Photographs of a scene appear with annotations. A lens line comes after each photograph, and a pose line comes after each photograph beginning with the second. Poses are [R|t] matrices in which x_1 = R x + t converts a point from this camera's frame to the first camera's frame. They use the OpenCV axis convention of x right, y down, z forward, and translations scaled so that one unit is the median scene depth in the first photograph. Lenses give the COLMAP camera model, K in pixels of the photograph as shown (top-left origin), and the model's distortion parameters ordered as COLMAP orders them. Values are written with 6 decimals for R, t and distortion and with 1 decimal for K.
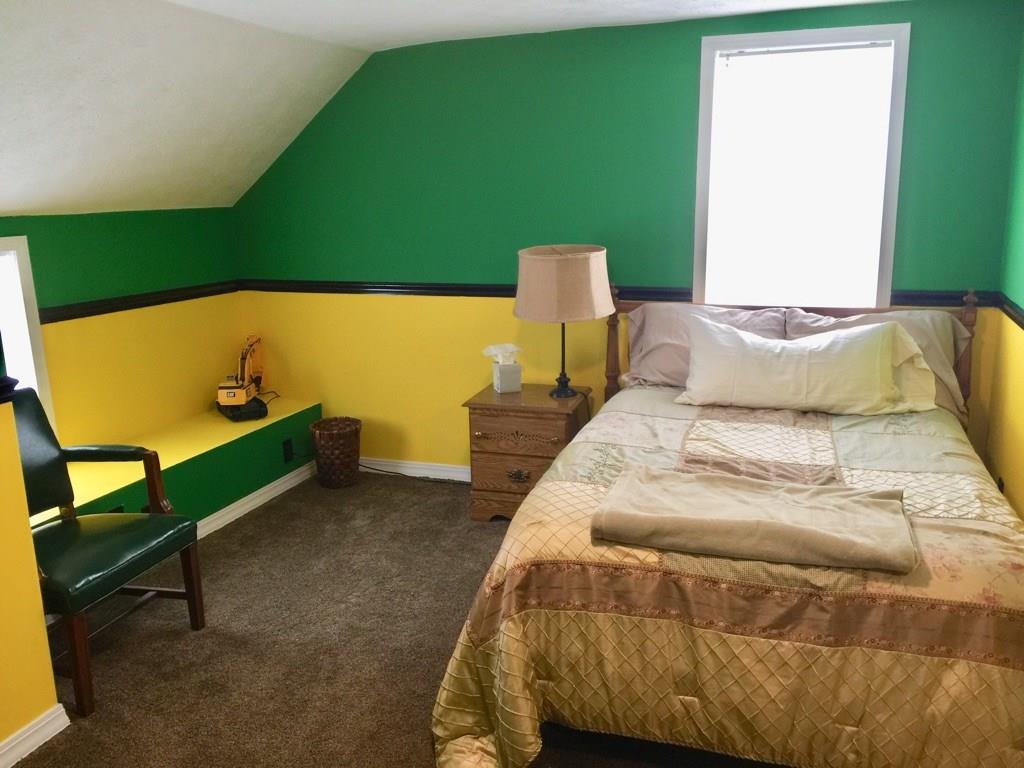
lens RADIAL K [[873.2, 0, 507.8], [0, 873.2, 382.4], [0, 0, 1]] dist [0.105804, -0.131094]
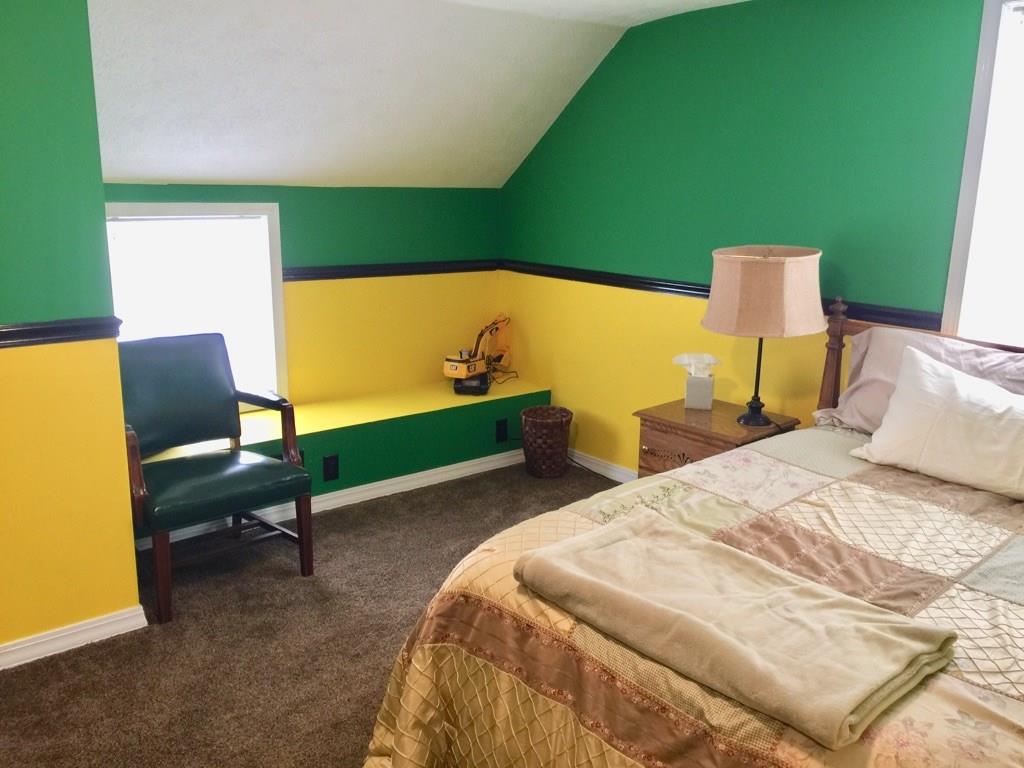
lens RADIAL K [[873.2, 0, 507.8], [0, 873.2, 382.4], [0, 0, 1]] dist [0.105804, -0.131094]
pose [[0.864370, 0.150506, -0.479804, 0.296955], [-0.145823, 0.988181, 0.047274, -0.033534], [0.481248, 0.029105, 0.876101, 0.156606]]
